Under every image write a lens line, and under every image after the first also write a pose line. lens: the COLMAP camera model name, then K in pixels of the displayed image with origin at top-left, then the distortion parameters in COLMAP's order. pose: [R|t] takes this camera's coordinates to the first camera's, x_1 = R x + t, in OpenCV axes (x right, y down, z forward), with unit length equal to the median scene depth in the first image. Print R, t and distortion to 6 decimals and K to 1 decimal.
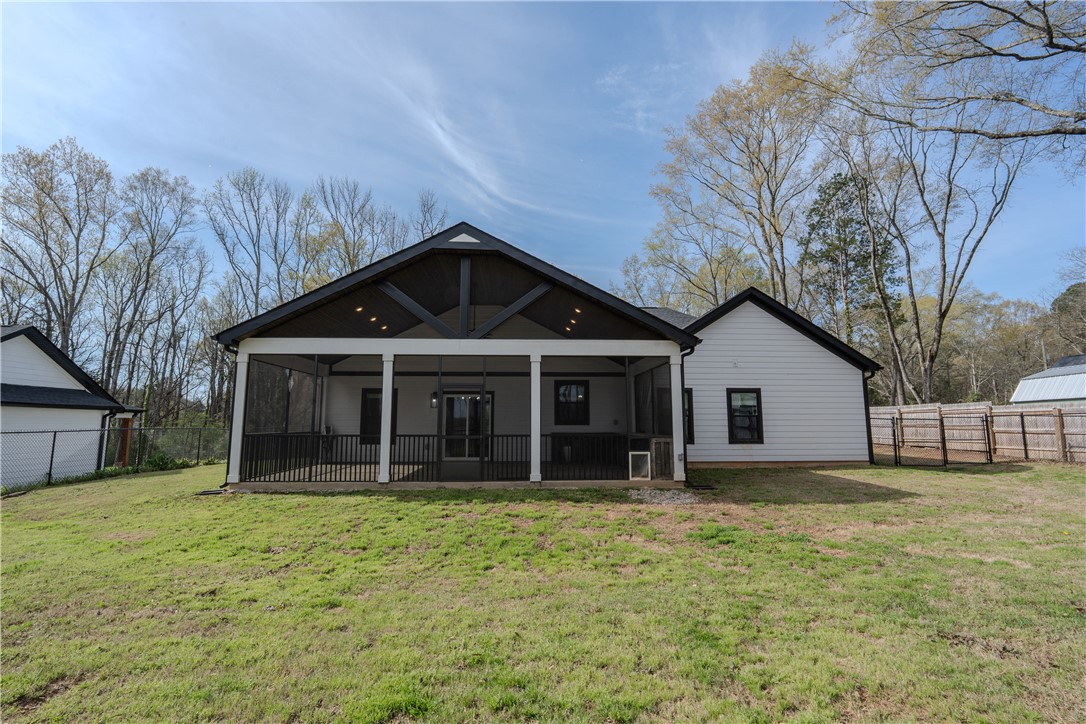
lens RADIAL K [[480.3, 0, 542.2], [0, 480.3, 362.5], [0, 0, 1]] dist [-0.014883, 0.004047]
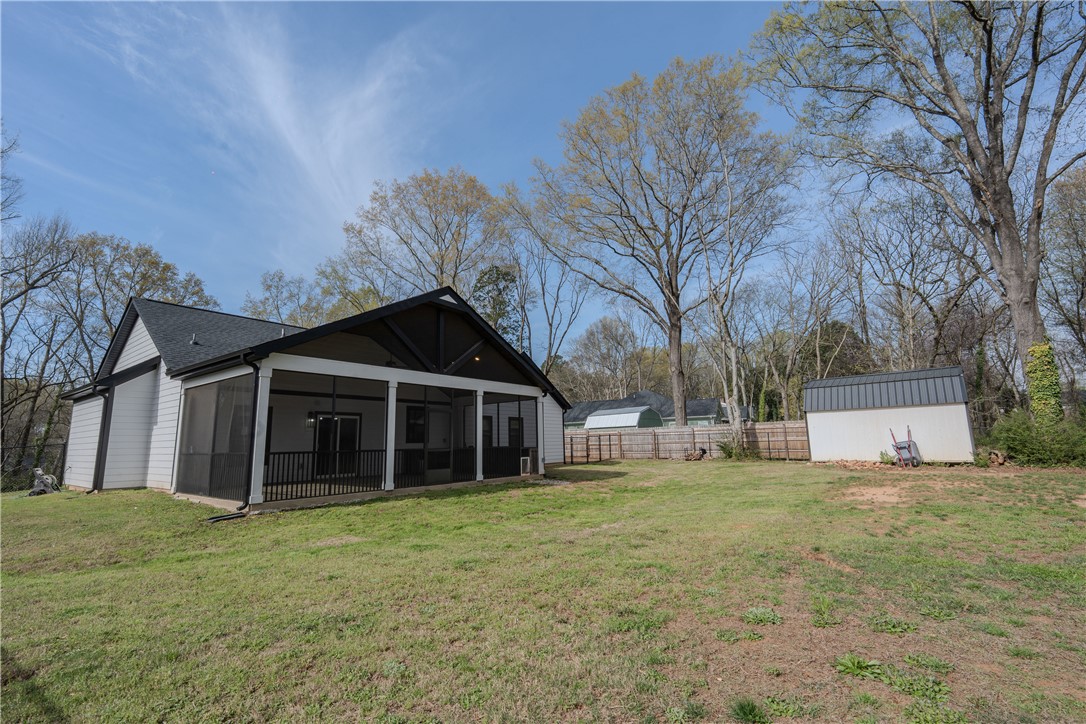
lens RADIAL K [[480.3, 0, 542.2], [0, 480.3, 362.5], [0, 0, 1]] dist [-0.014883, 0.004047]
pose [[0.629875, 0.116221, 0.767952, -0.719592], [-0.077046, 0.993214, -0.087119, 0.008129], [-0.772866, -0.004293, 0.634555, -0.027472]]
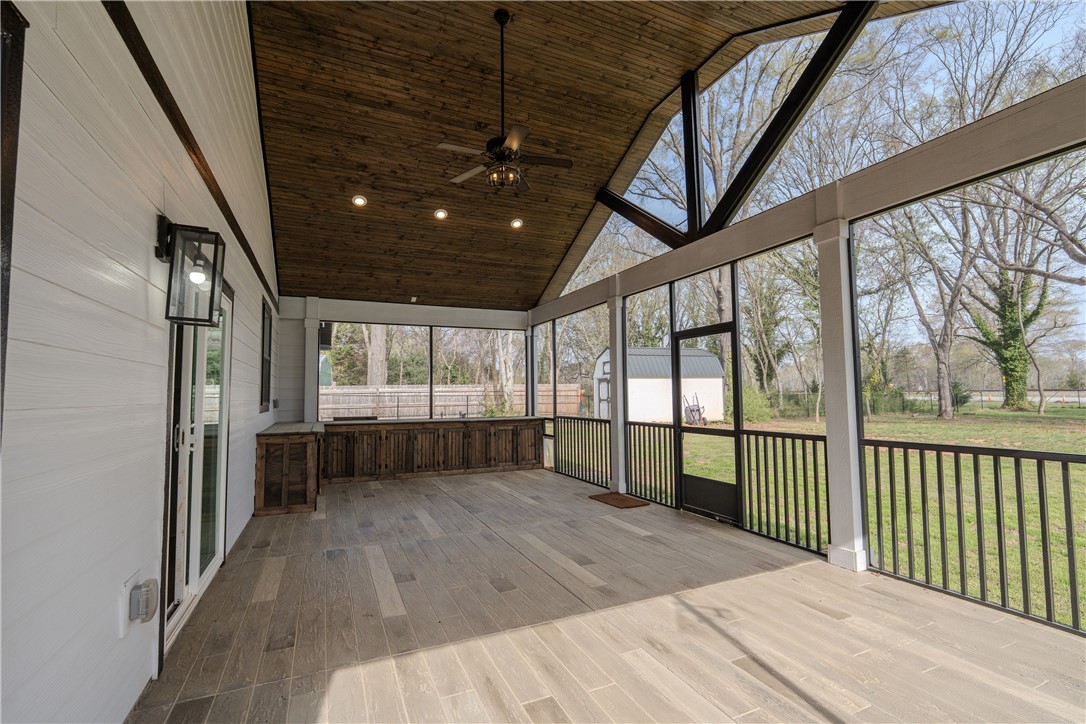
lens RADIAL K [[480.3, 0, 542.2], [0, 480.3, 362.5], [0, 0, 1]] dist [-0.014883, 0.004047]
pose [[-0.388847, 0.067519, 0.918825, -0.407288], [-0.102756, 0.987910, -0.116082, 0.114371], [-0.915554, -0.139553, -0.377208, 0.968299]]
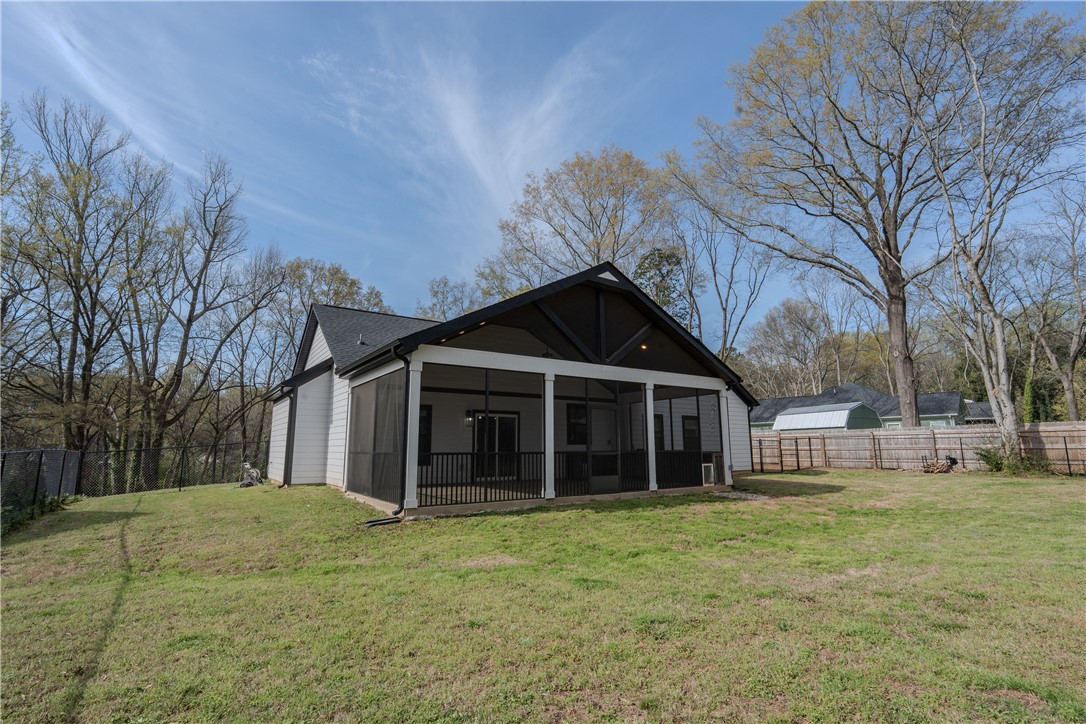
lens RADIAL K [[503.5, 0, 543.0], [0, 503.5, 362.0], [0, 0, 1]] dist [-0.011413, 0.000723]
pose [[0.844252, 0.086317, 0.528950, -0.651868], [-0.063177, 0.996093, -0.061712, 0.018116], [-0.532209, 0.018683, 0.846407, 0.061659]]
